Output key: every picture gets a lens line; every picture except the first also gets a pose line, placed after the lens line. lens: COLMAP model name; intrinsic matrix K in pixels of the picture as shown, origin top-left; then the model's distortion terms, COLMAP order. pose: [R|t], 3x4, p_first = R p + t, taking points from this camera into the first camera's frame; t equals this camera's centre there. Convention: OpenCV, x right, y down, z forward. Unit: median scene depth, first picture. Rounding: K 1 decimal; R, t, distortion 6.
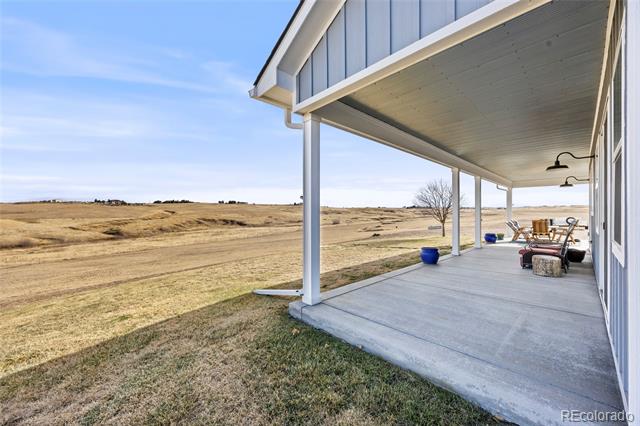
lens RADIAL K [[250.6, 0, 320.0], [0, 250.6, 213.0], [0, 0, 1]] dist [-0.000052, -0.000007]
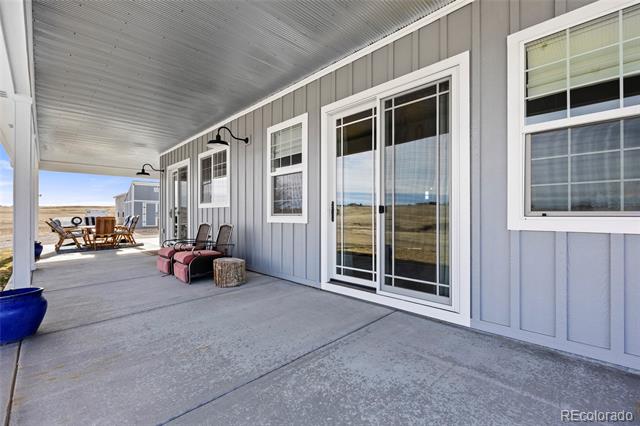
lens RADIAL K [[282.1, 0, 320.0], [0, 282.1, 213.0], [0, 0, 1]] dist [-0.000677, 0.000051]
pose [[-0.023748, 0.006014, 0.999700, 0.061530], [0.001706, 0.999981, -0.005975, 0.040355], [-0.999717, 0.001564, -0.023758, 0.698811]]
